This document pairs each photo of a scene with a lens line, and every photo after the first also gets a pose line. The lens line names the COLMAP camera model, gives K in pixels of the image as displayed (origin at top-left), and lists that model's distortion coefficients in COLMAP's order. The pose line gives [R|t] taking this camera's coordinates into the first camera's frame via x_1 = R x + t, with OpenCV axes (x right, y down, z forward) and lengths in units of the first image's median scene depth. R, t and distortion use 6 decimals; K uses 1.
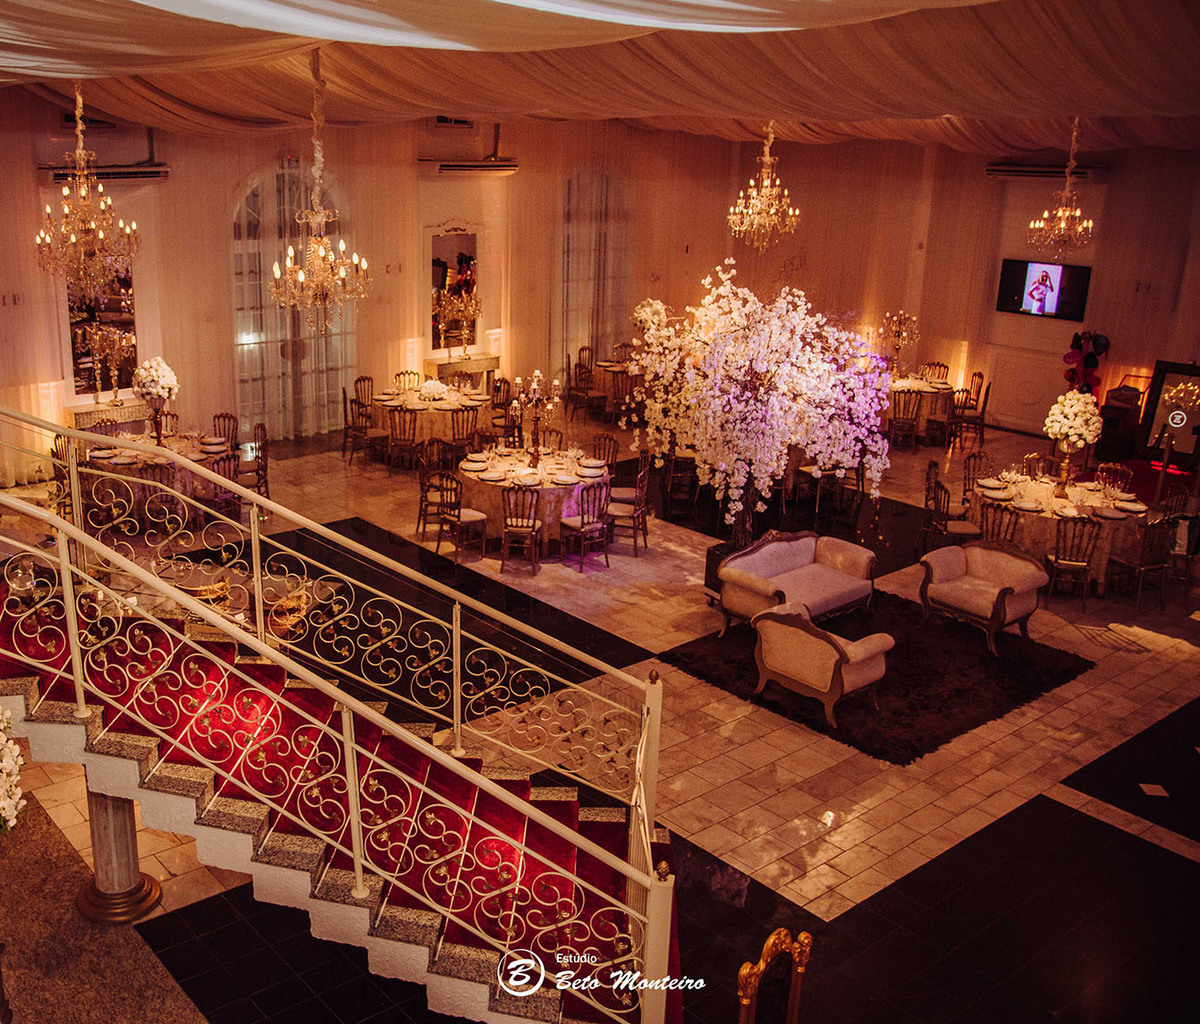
lens RADIAL K [[1252.3, 0, 600.0], [0, 1252.3, 512.0], [0, 0, 1]] dist [-0.021038, 0.018921]
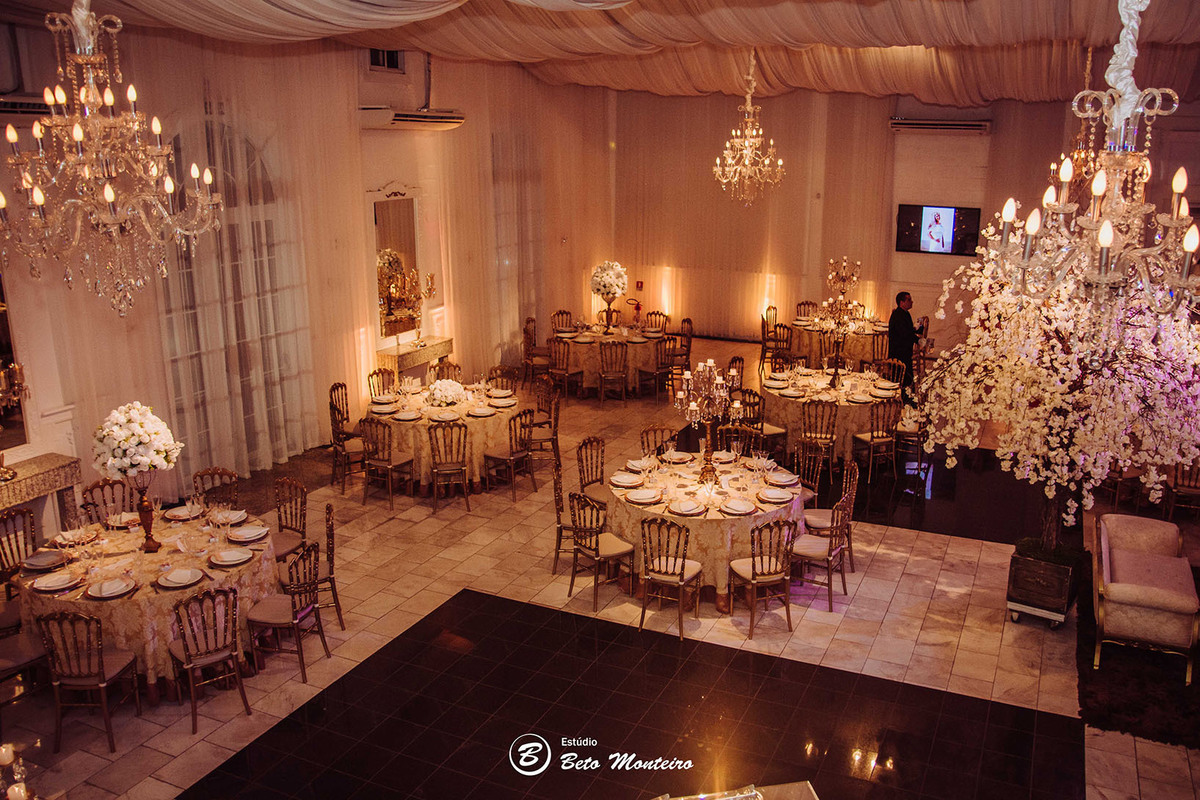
lens RADIAL K [[917.9, 0, 602.5], [0, 917.9, 377.5], [0, 0, 1]] dist [-0.003939, 0.001774]
pose [[0.897361, -0.117455, 0.425379, -0.280013], [0.133017, 0.991089, -0.006948, -0.084989], [-0.420773, 0.062817, 0.904988, 0.410751]]
